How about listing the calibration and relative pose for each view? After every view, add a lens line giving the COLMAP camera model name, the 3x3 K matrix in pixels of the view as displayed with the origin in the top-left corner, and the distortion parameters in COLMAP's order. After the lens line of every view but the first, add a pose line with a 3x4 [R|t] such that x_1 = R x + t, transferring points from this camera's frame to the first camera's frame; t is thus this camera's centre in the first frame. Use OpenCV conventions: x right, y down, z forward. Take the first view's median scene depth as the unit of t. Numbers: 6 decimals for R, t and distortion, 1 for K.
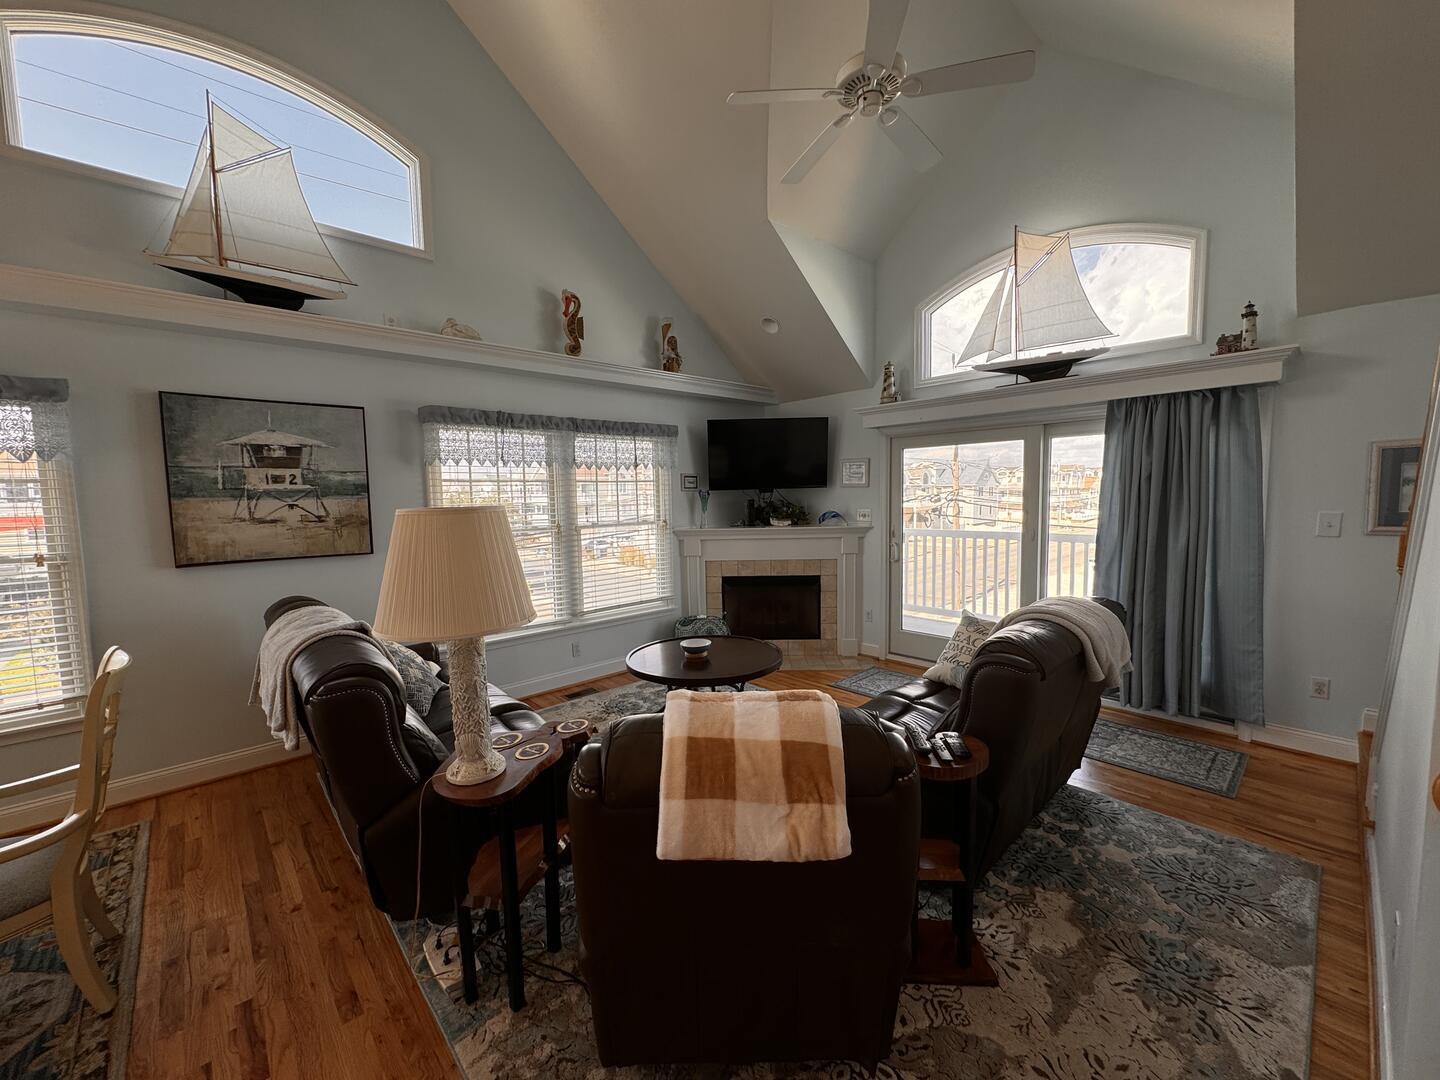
lens RADIAL K [[575.0, 0, 718.3], [0, 575.0, 541.7], [0, 0, 1]] dist [-0.001648, 0.000169]
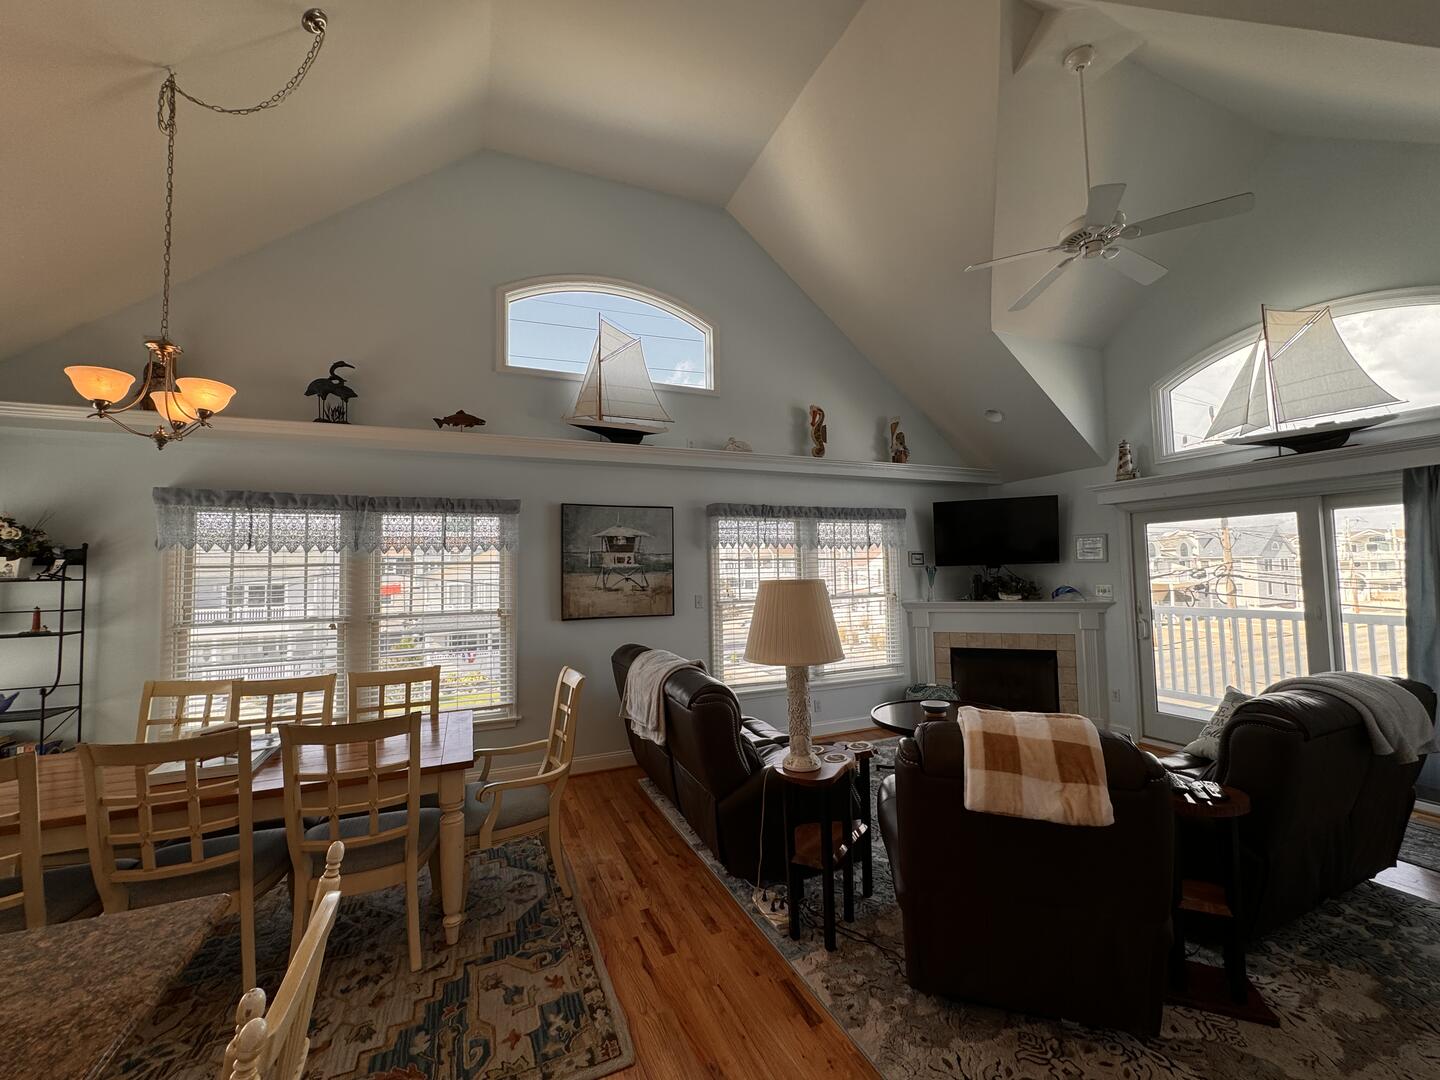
lens RADIAL K [[575.0, 0, 718.3], [0, 575.0, 541.7], [0, 0, 1]] dist [-0.001648, 0.000169]
pose [[0.943439, -0.018002, -0.331058, -0.074969], [-0.025152, 0.991761, -0.125607, 0.019199], [0.330592, 0.126829, 0.935213, -0.265645]]
